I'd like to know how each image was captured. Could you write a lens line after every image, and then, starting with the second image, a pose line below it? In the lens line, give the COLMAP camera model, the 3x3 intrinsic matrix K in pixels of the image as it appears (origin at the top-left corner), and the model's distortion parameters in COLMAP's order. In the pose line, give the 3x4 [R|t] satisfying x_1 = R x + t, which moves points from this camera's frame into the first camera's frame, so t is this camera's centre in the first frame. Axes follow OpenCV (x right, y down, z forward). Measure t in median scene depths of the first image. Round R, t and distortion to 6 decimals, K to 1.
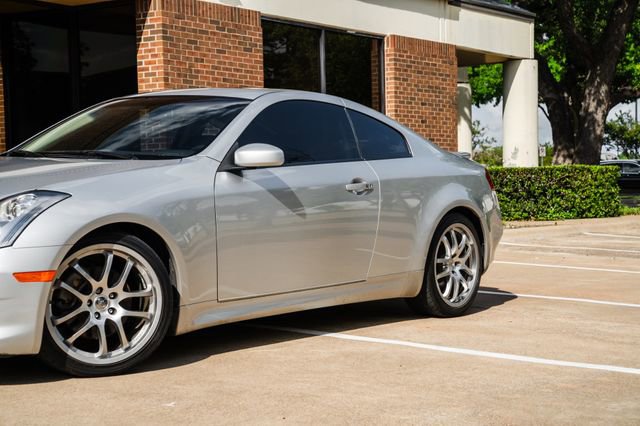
lens RADIAL K [[1204.1, 0, 320.0], [0, 1204.1, 213.0], [0, 0, 1]] dist [0.339588, 0.412091]
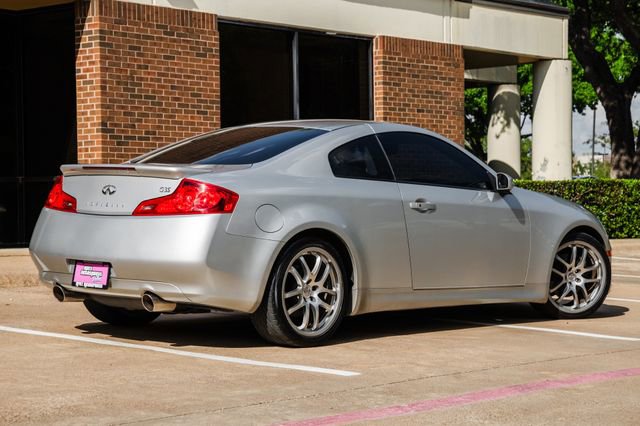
lens RADIAL K [[1461.7, 0, 320.0], [0, 1461.7, 213.0], [0, 0, 1]] dist [0.334295, 0.399632]
pose [[0.995028, 0.008286, -0.099249, 0.149436], [-0.009503, 0.999885, -0.011796, 0.000436], [0.099140, 0.012681, 0.994993, -0.126189]]
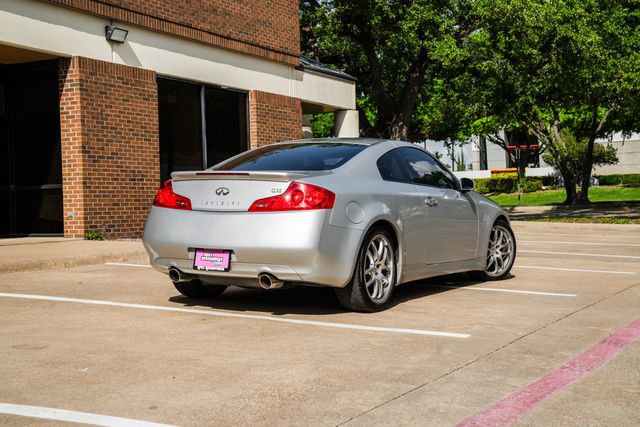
lens RADIAL K [[881.9, 0, 311.7], [0, 881.9, 213.6], [0, 0, 1]] dist [0.196133, 0.092530]
pose [[0.992469, -0.005722, 0.122366, 0.000542], [0.006671, 0.999951, -0.007347, -0.000376], [-0.122318, 0.008108, 0.992458, 0.005554]]
